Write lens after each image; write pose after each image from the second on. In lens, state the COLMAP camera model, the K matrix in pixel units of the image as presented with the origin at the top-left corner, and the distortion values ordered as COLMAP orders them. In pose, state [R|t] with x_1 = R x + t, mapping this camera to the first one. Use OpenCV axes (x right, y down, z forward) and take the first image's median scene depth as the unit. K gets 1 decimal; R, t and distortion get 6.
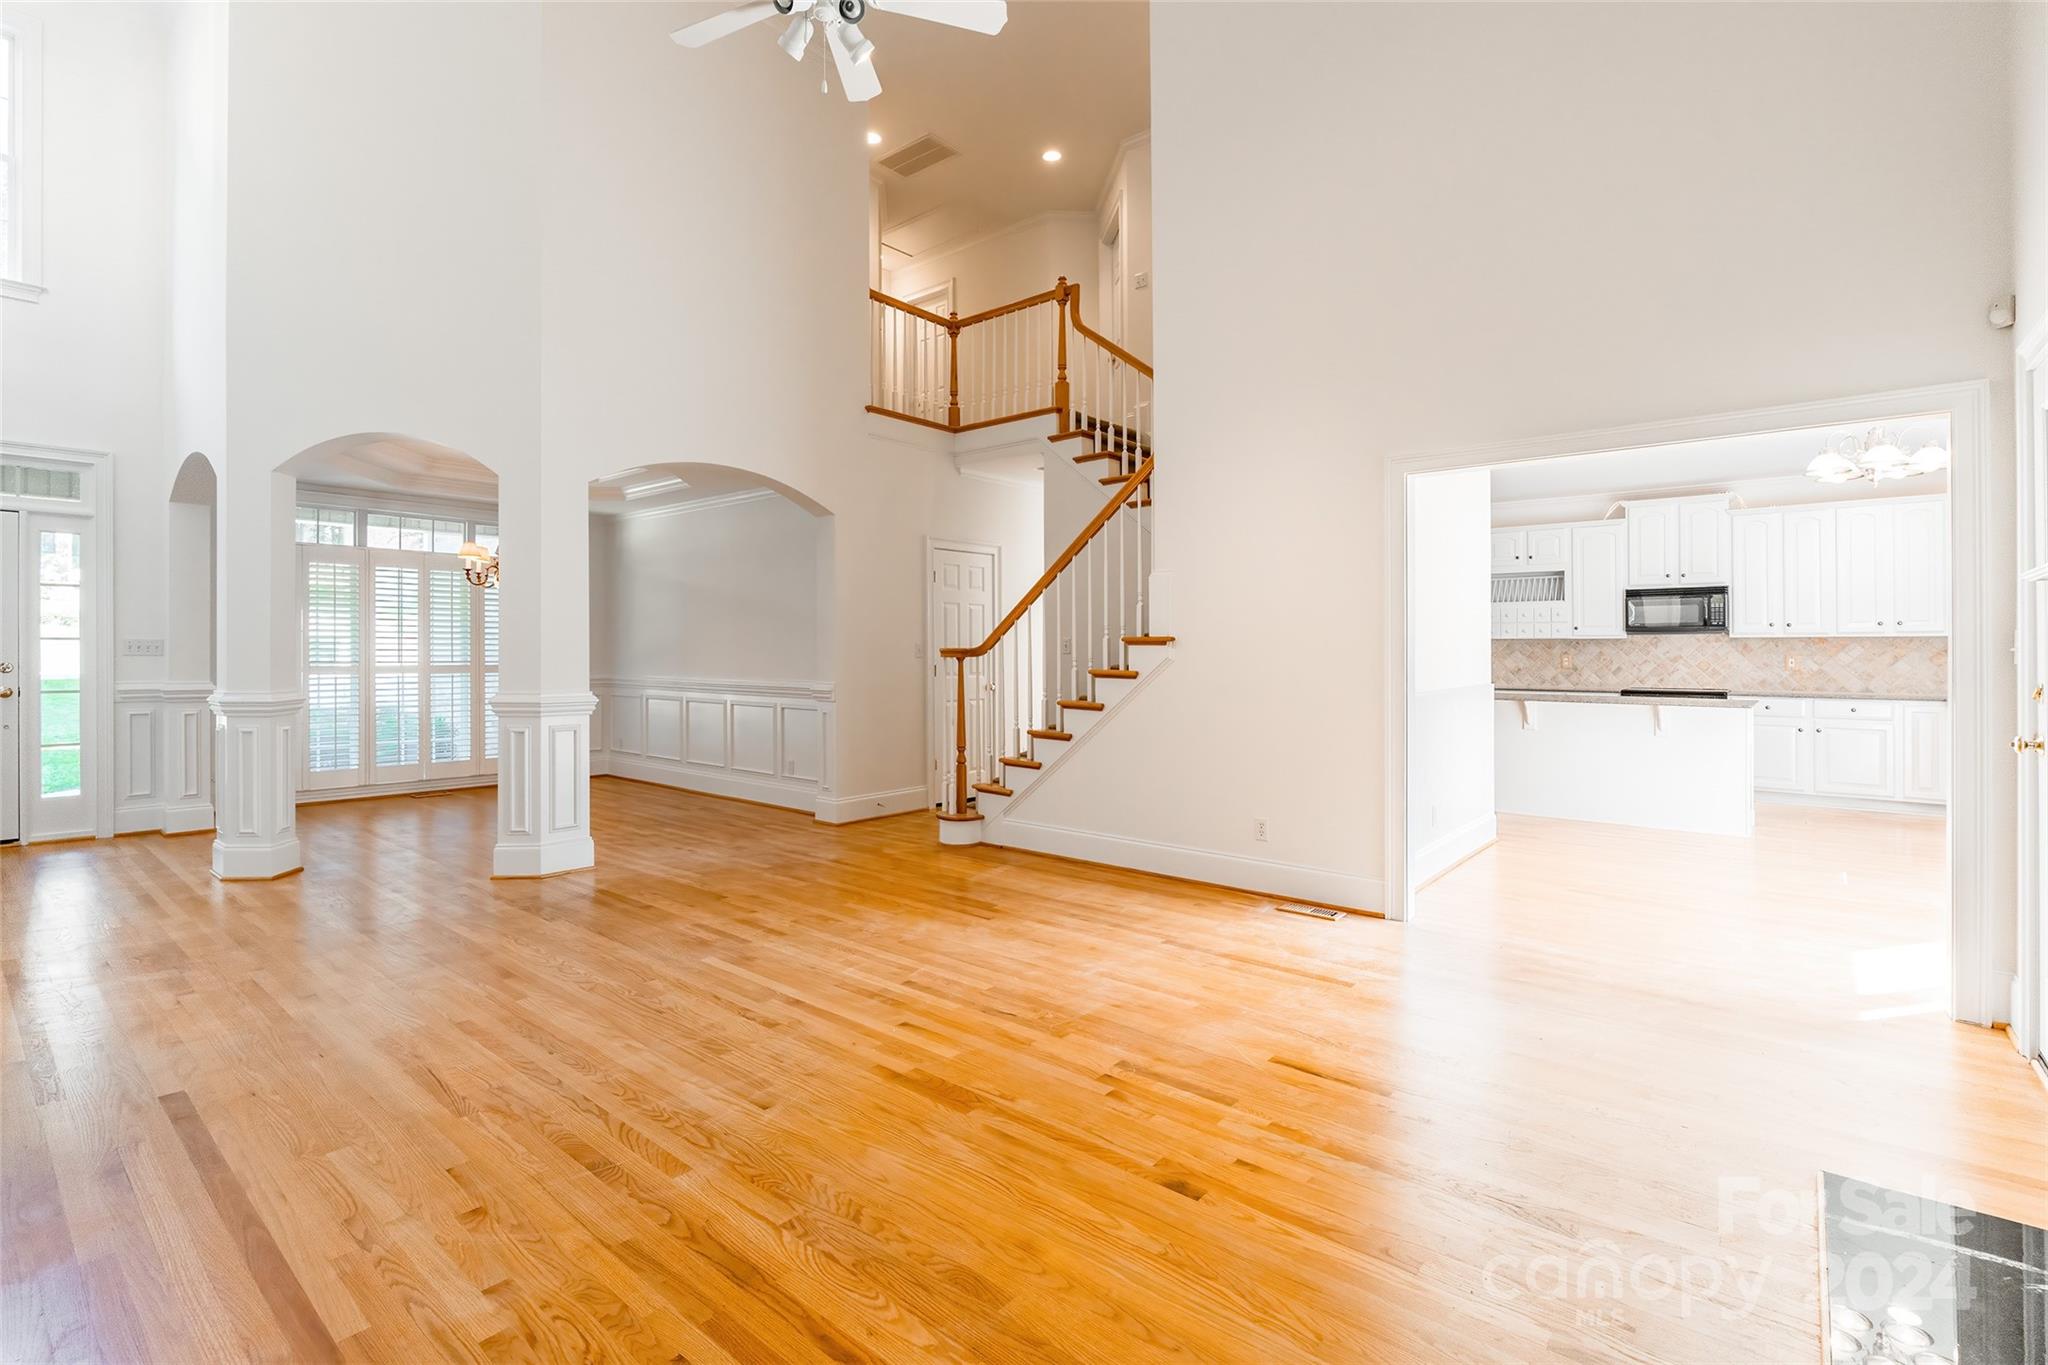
lens RADIAL K [[946.2, 0, 1022.2], [0, 946.2, 653.5], [0, 0, 1]] dist [-0.004063, -0.000890]
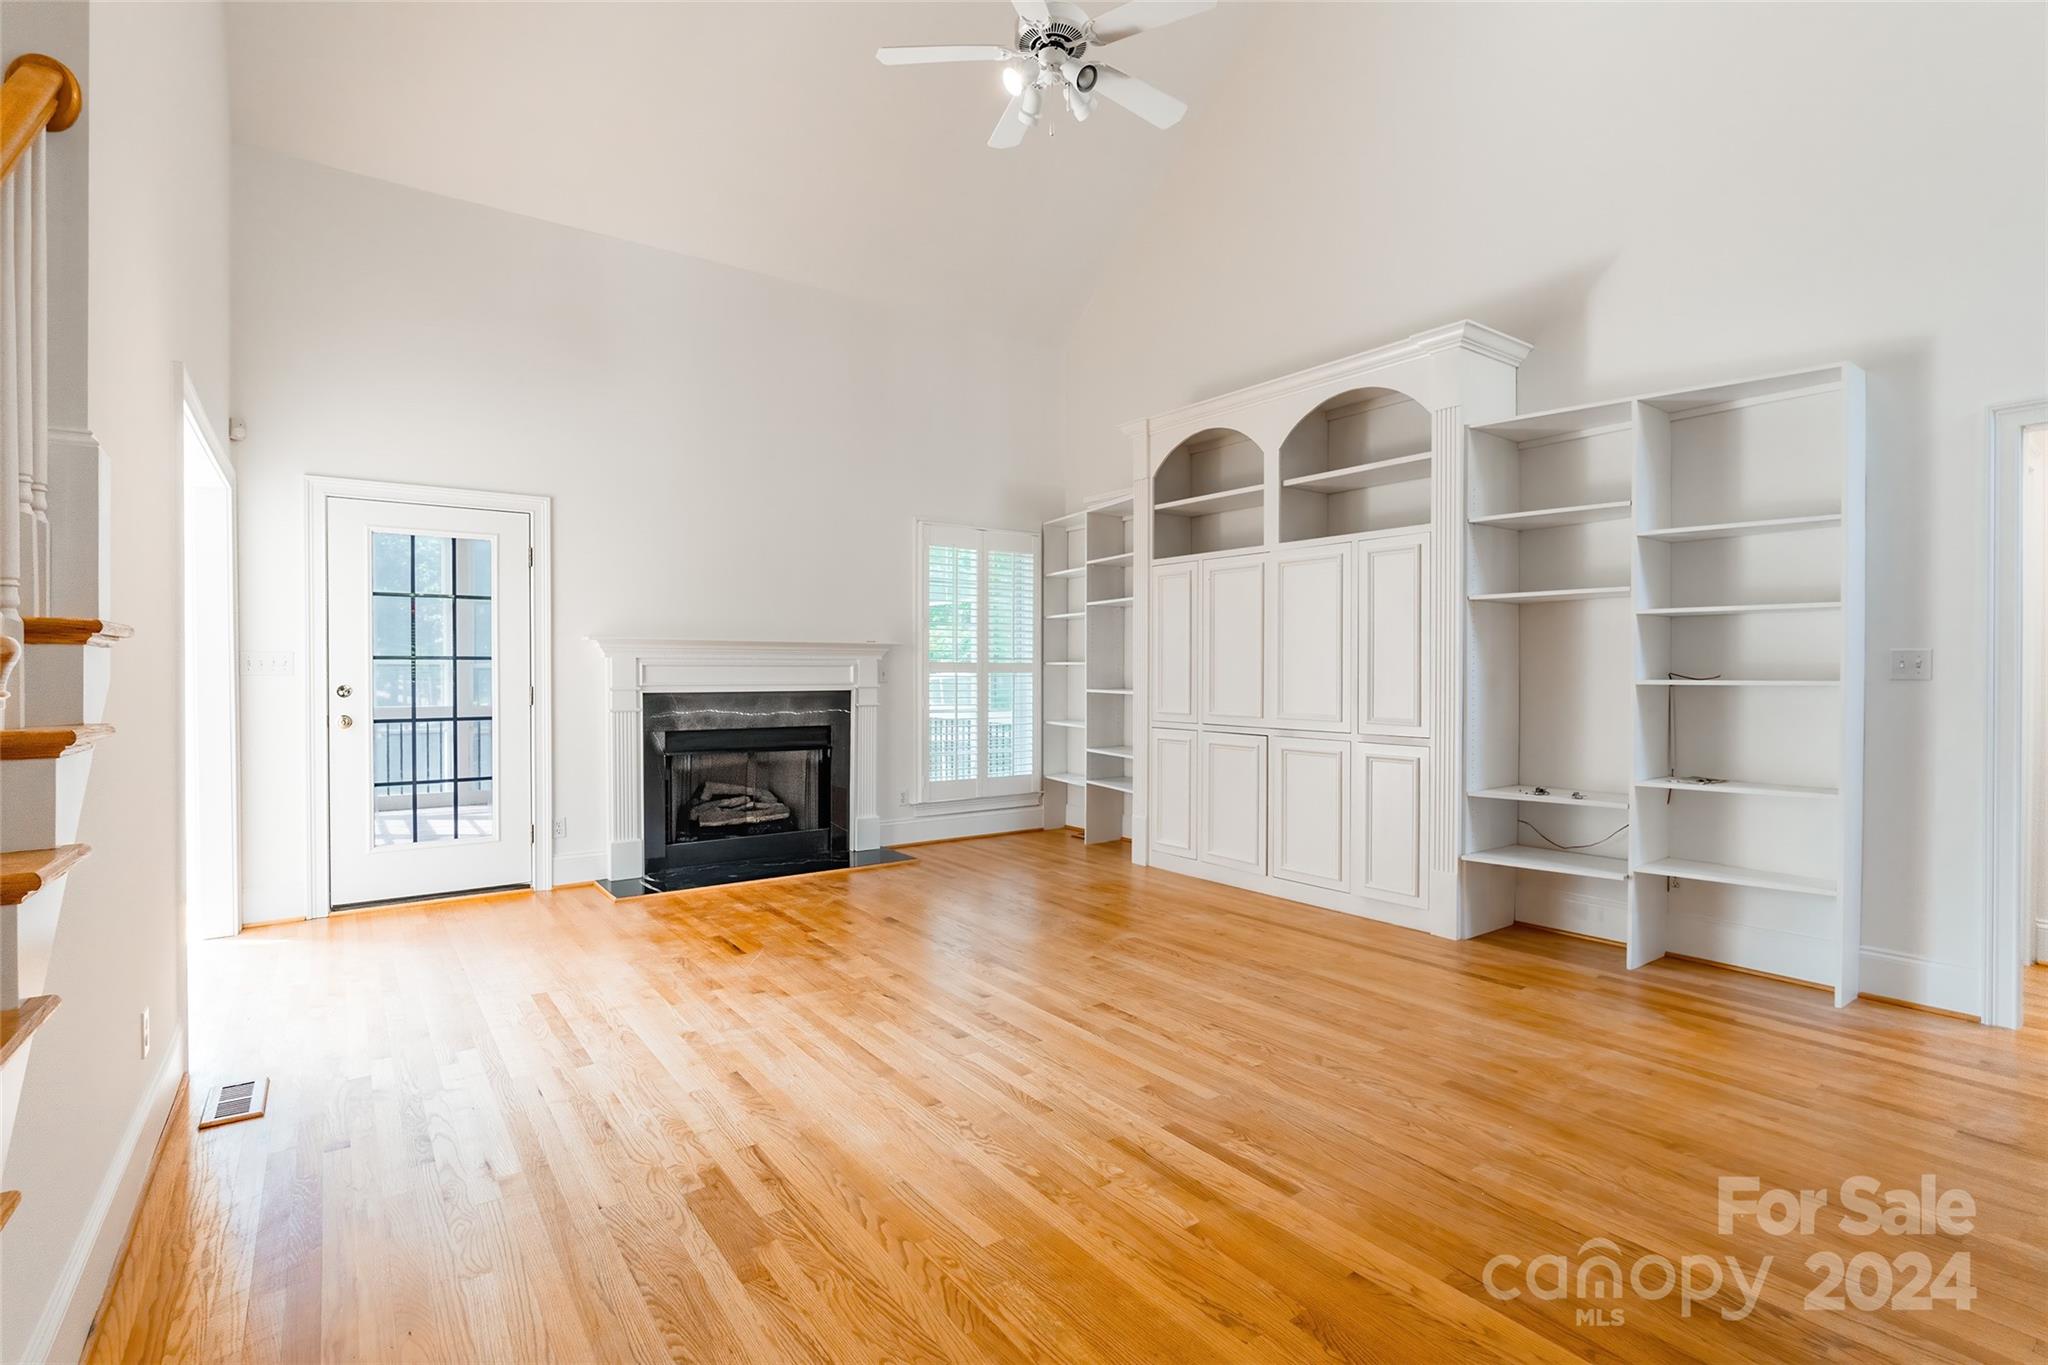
lens RADIAL K [[946.2, 0, 1028.8], [0, 946.2, 675.4], [0, 0, 1]] dist [-0.004063, -0.000890]
pose [[-0.968914, -0.008117, 0.247265, -0.457920], [-0.005687, 0.999928, 0.010538, 0.000599], [-0.247333, 0.008804, -0.968891, 2.110154]]
